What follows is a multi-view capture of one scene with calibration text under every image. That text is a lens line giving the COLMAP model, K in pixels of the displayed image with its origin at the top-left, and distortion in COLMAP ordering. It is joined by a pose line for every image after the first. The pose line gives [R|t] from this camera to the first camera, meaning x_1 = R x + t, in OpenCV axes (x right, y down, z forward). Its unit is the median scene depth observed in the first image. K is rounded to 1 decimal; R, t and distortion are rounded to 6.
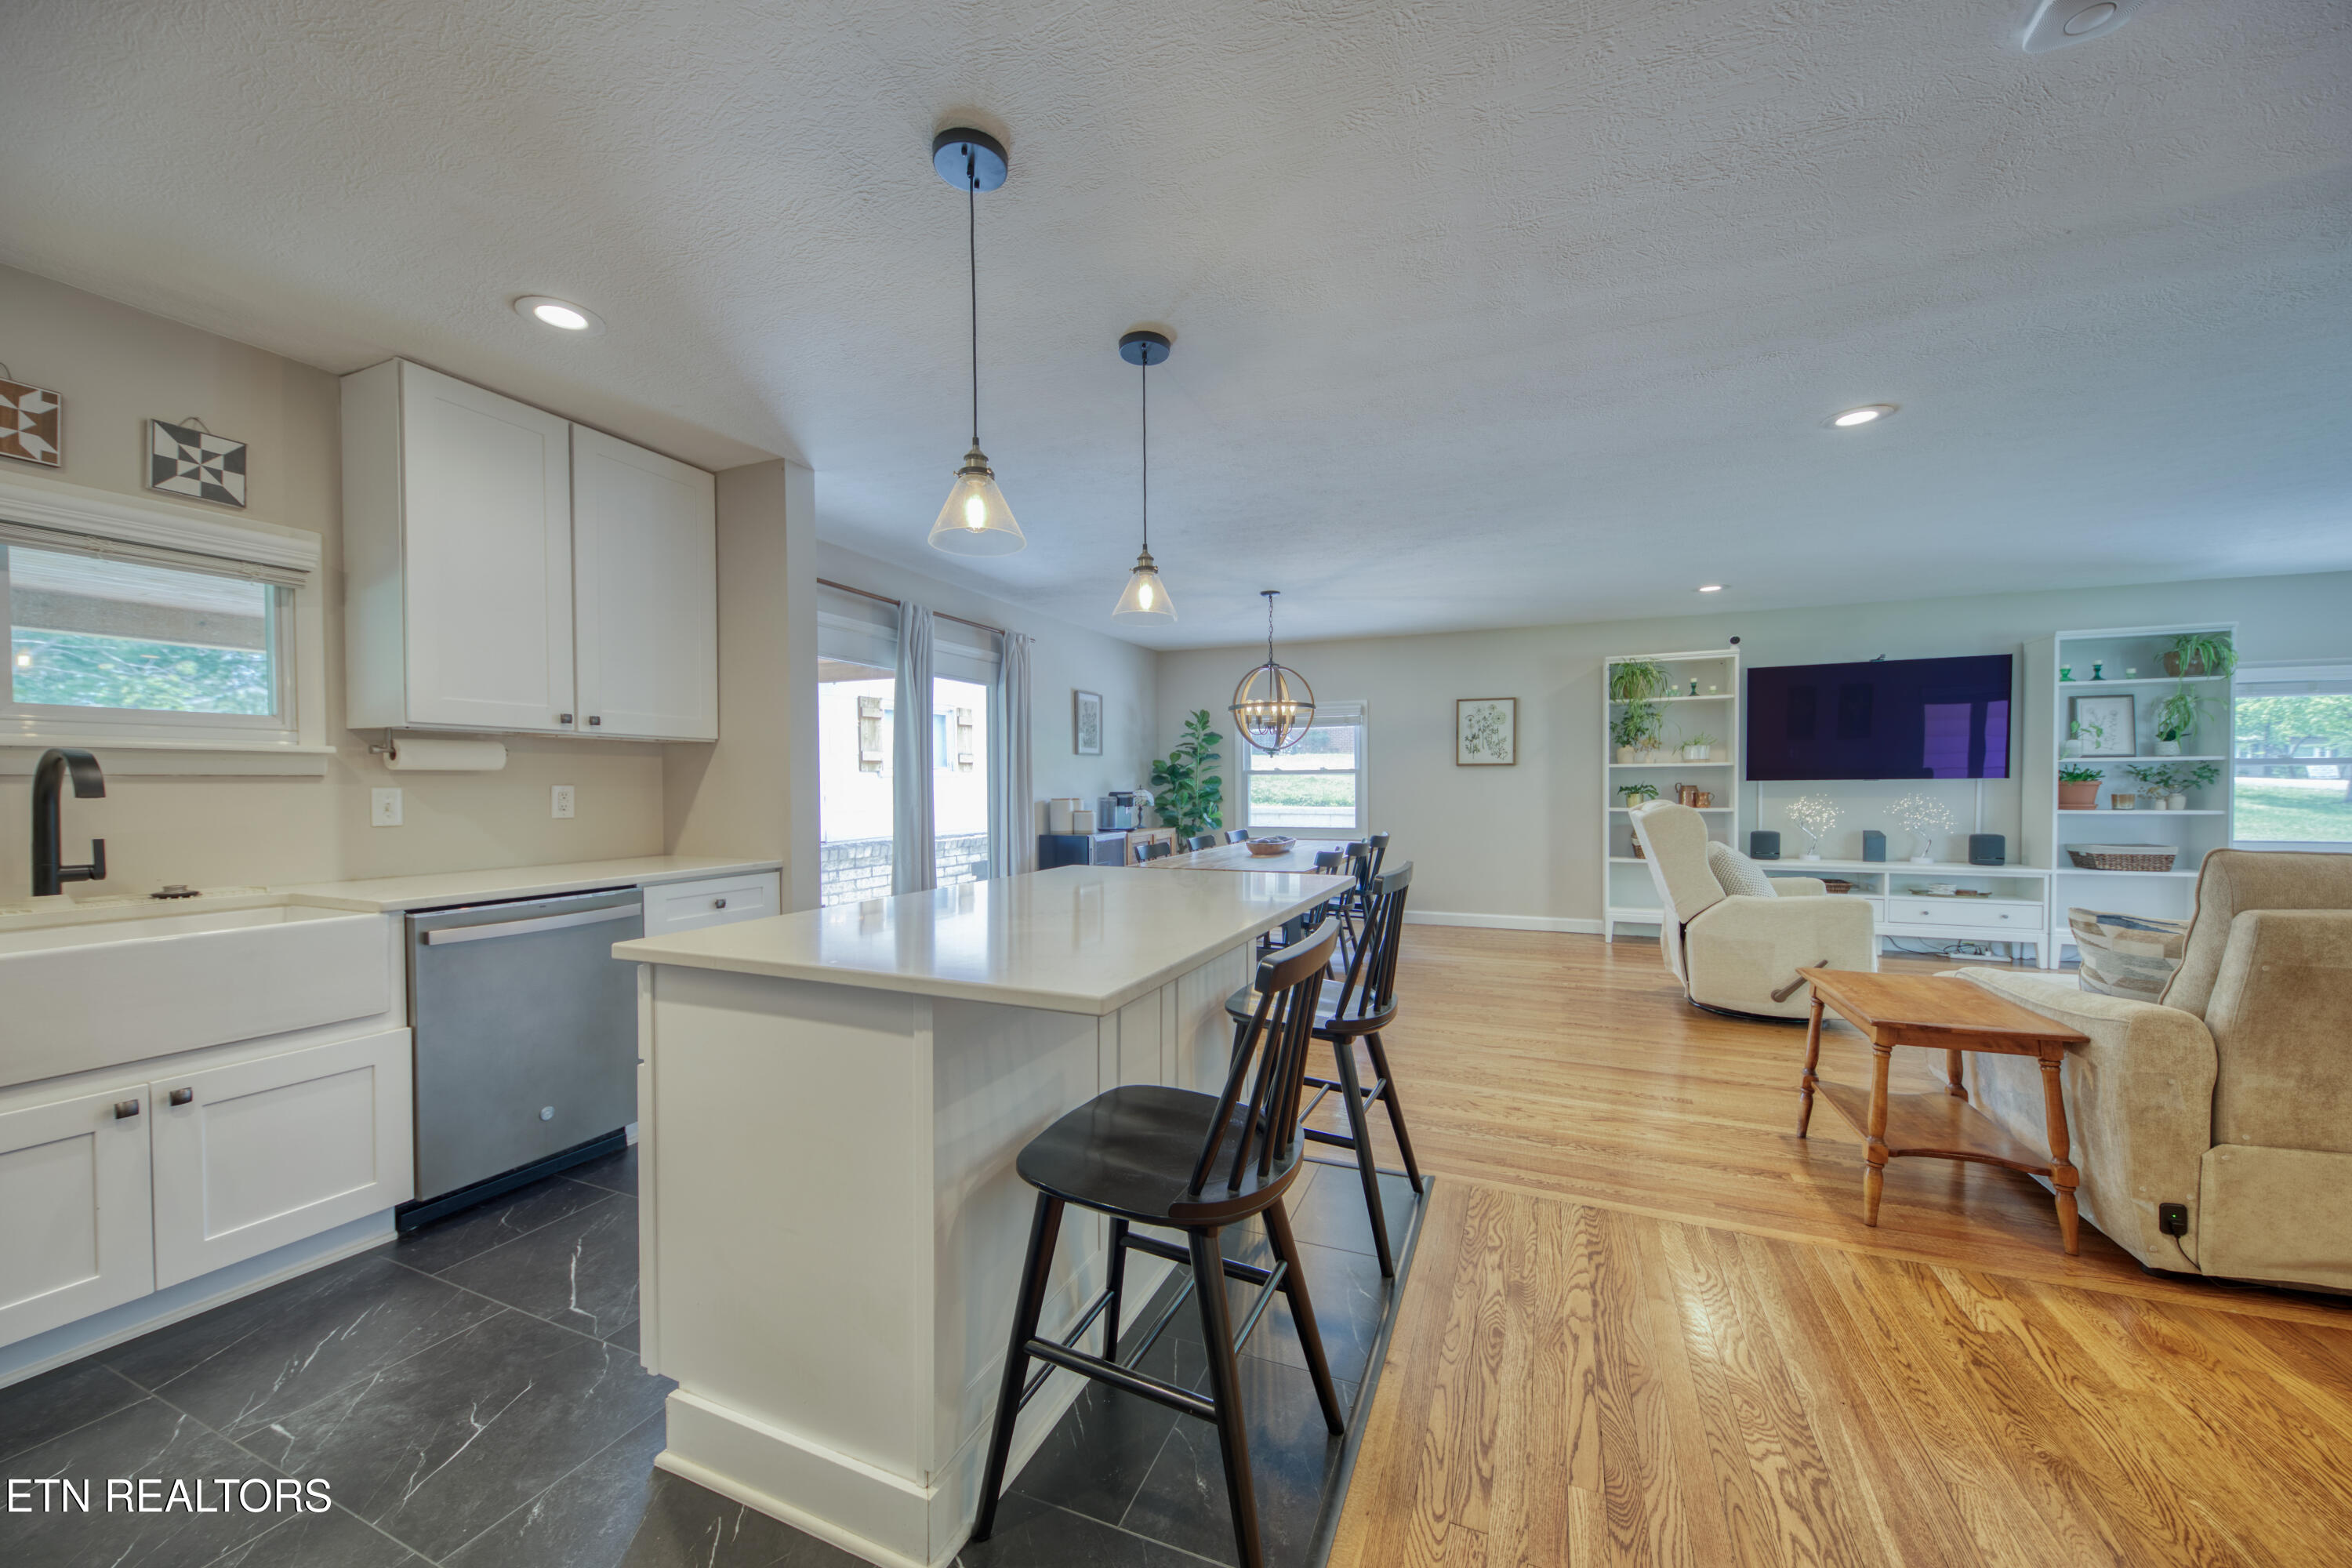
lens RADIAL K [[833.6, 0, 1148.7], [0, 833.6, 790.3], [0, 0, 1]] dist [0.003179, -0.003677]
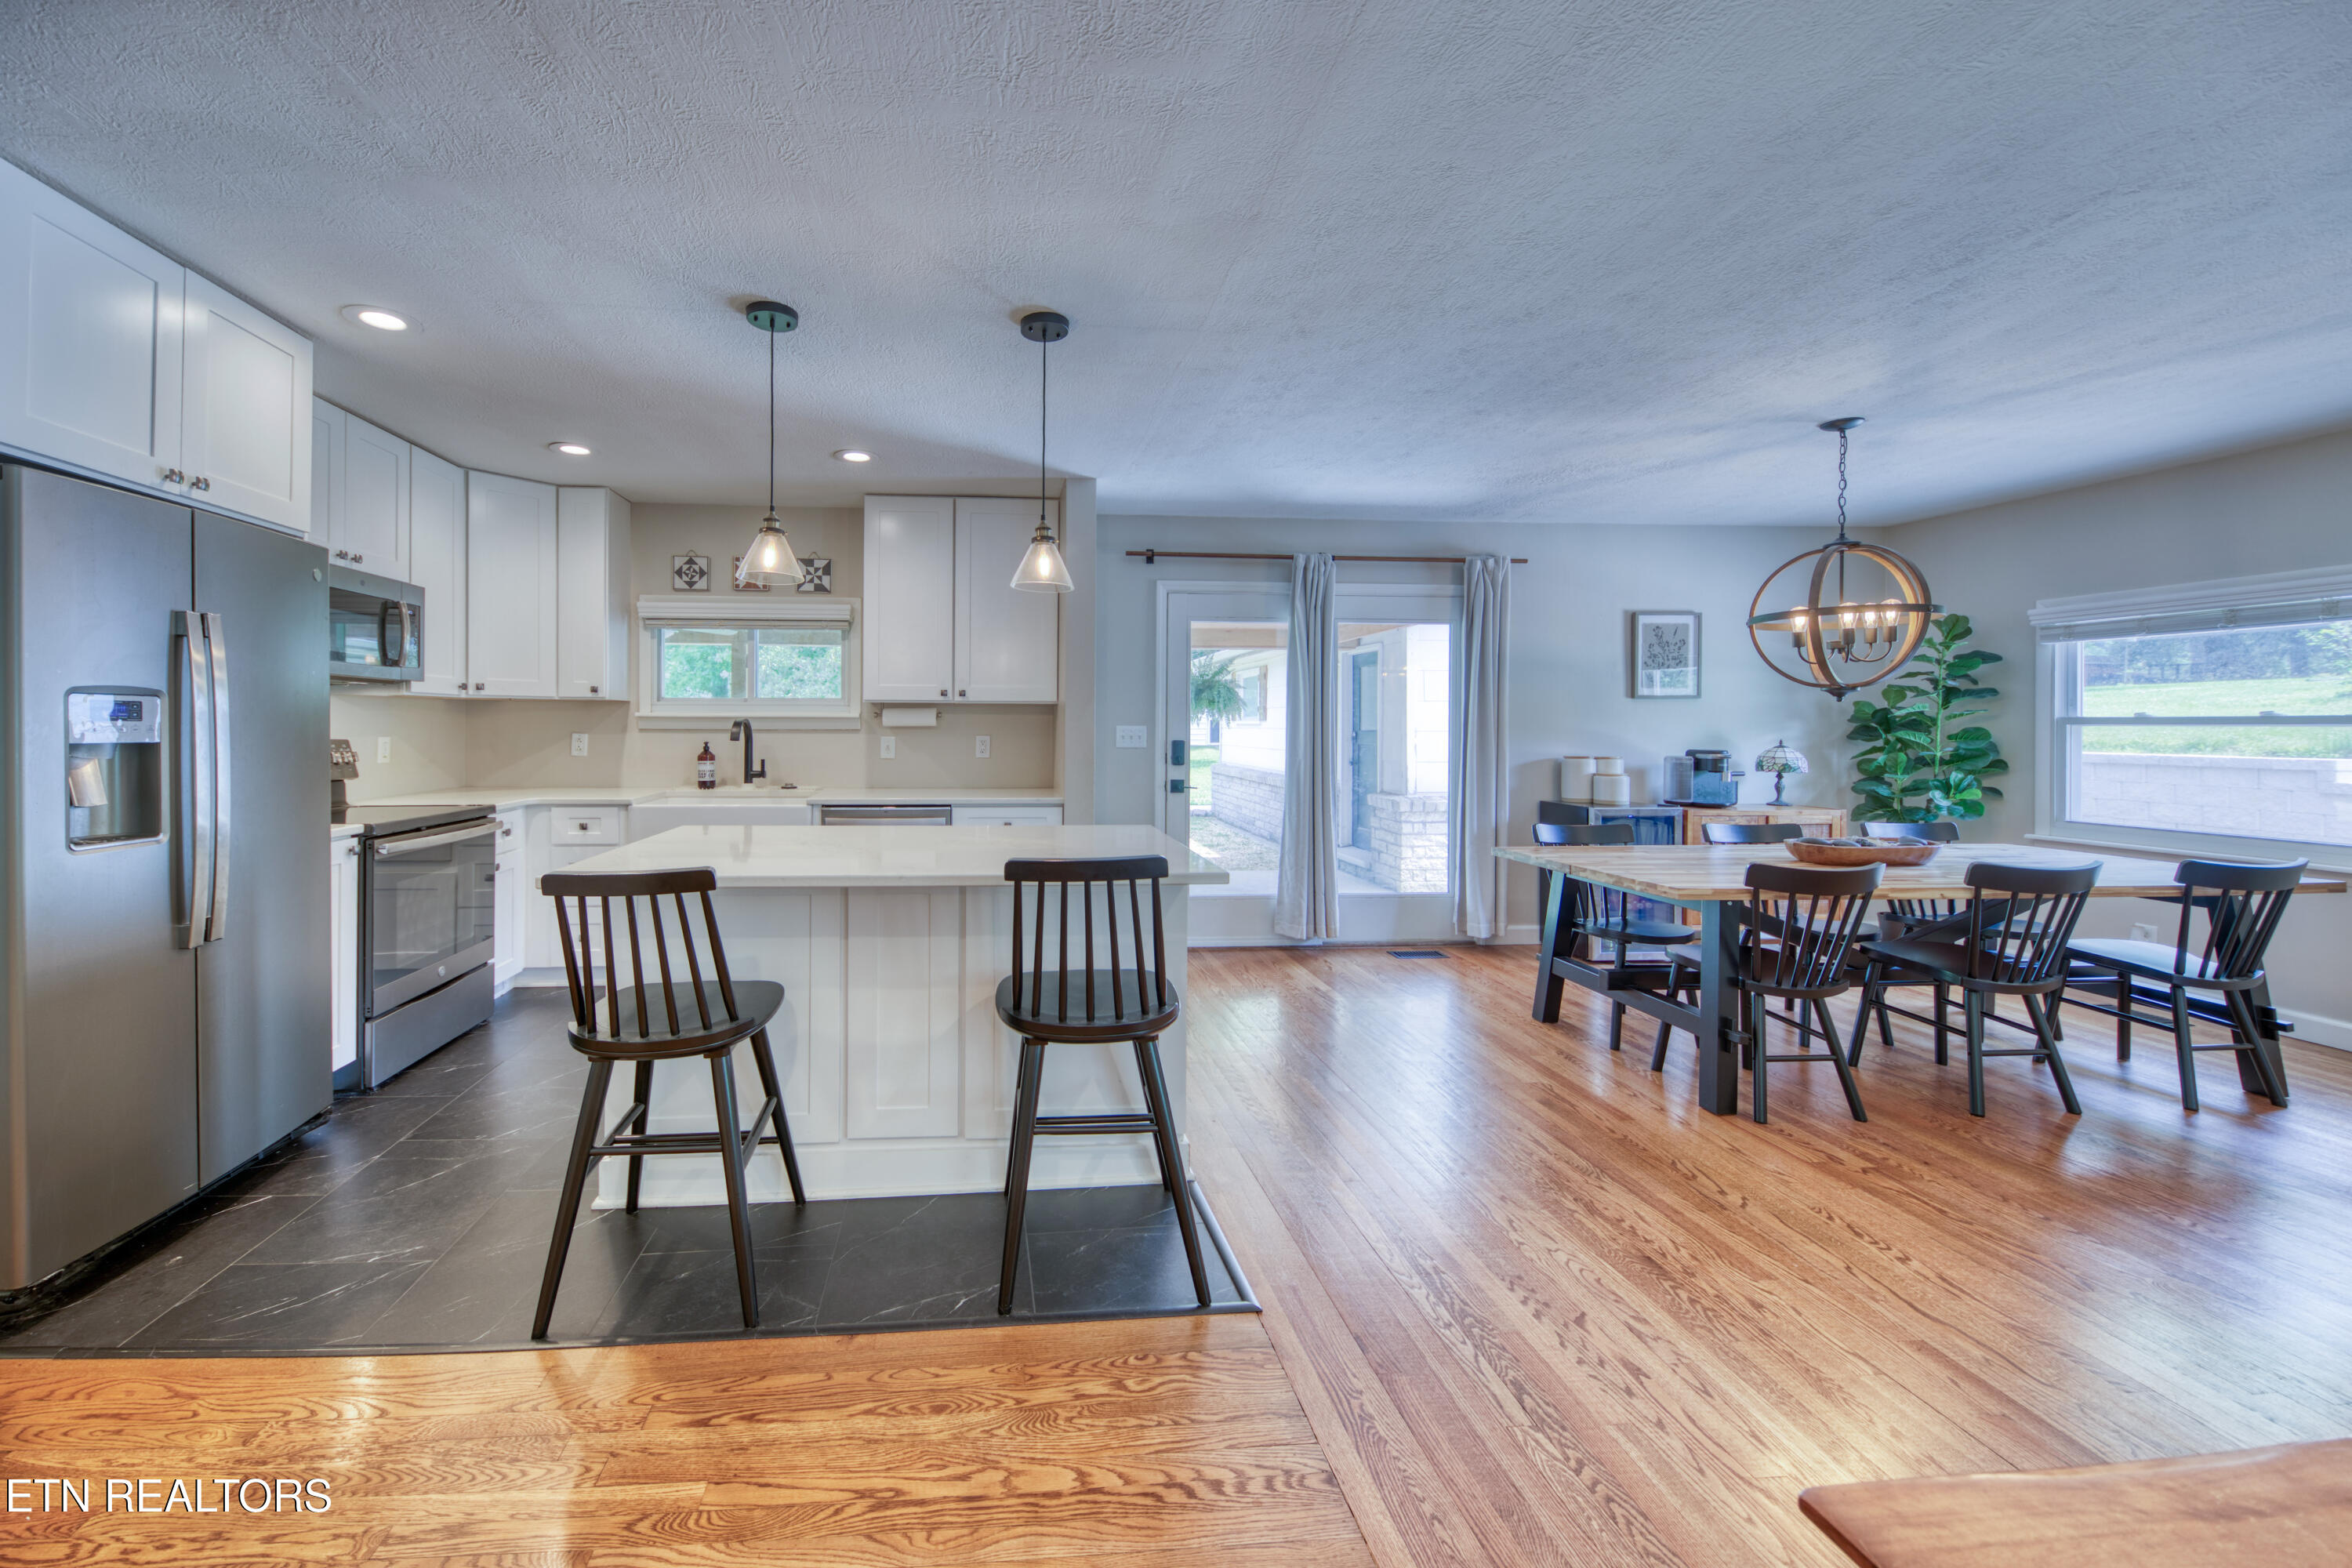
lens RADIAL K [[865.4, 0, 1066.4], [0, 865.4, 710.4], [0, 0, 1]] dist [0.006412, -0.000346]
pose [[0.485873, -0.007729, -0.873995, 0.443549], [-0.012000, 0.999808, -0.015513, -0.017611], [0.873947, 0.018025, 0.485687, 0.235016]]
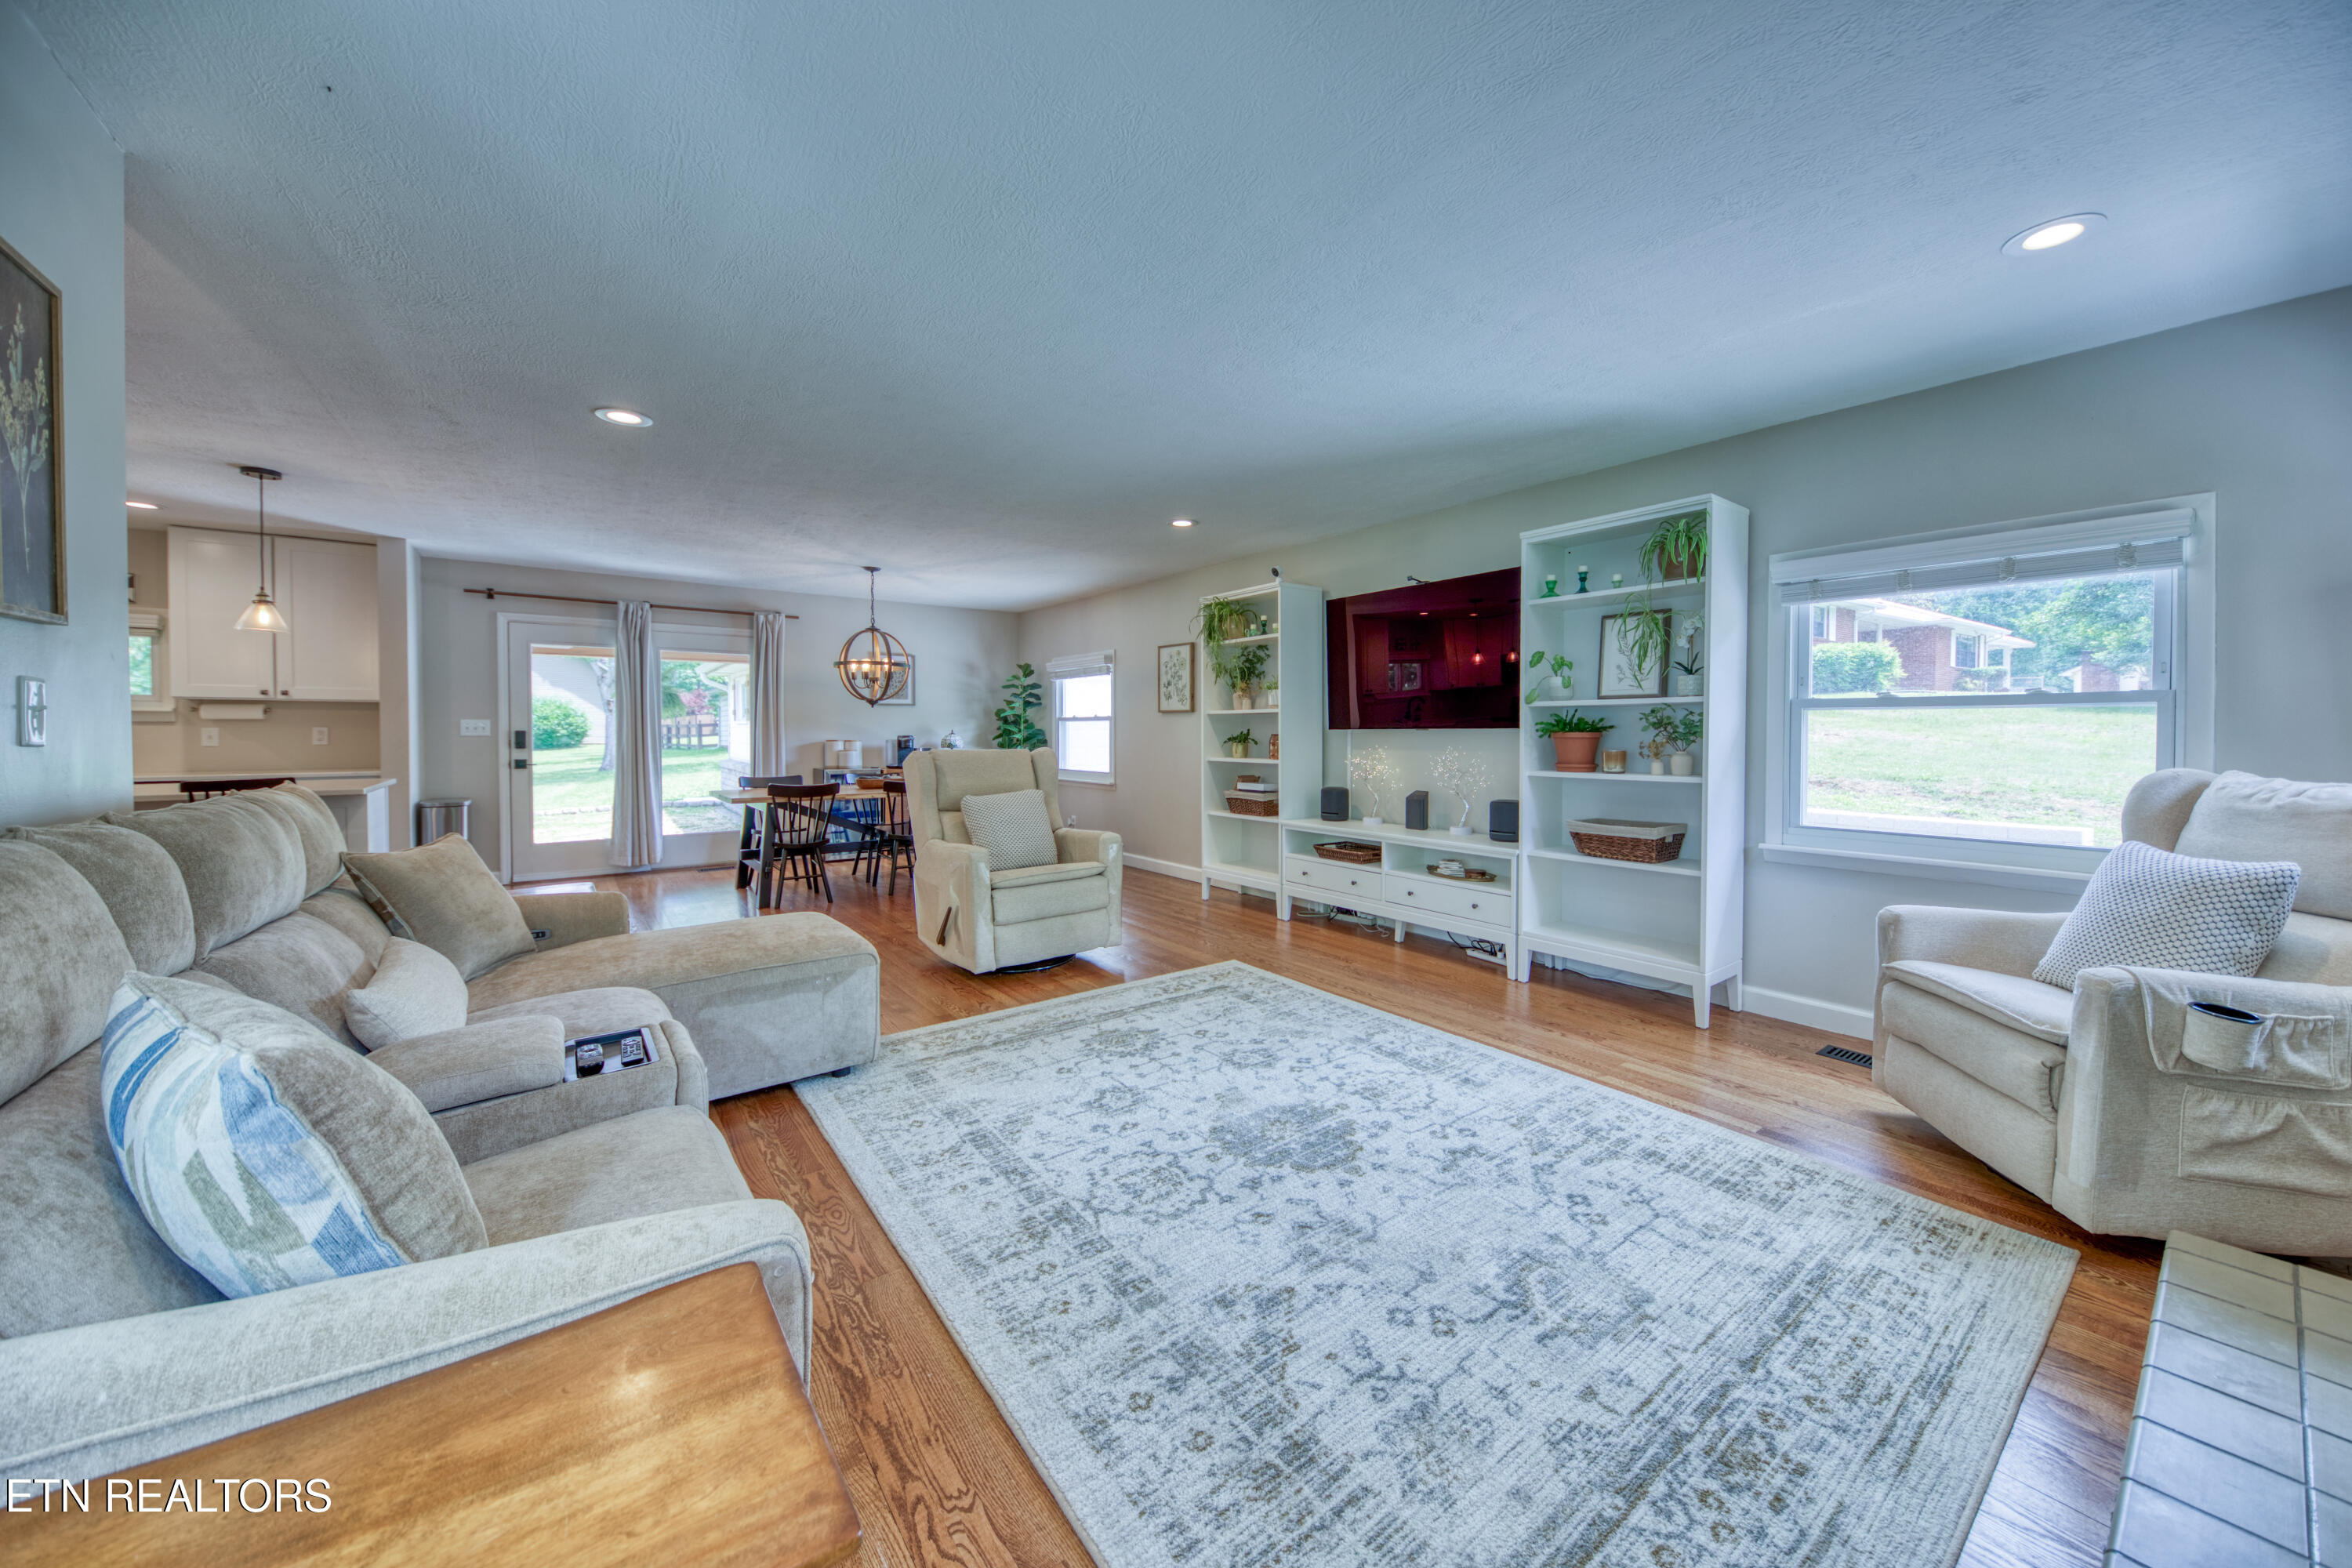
lens RADIAL K [[833.6, 0, 1184.3], [0, 833.6, 755.4], [0, 0, 1]] dist [0.003179, -0.003677]
pose [[0.874391, 0.022190, -0.484714, 1.165090], [-0.010364, 0.999580, 0.027065, -0.007796], [0.485111, -0.018642, 0.874254, 0.191419]]
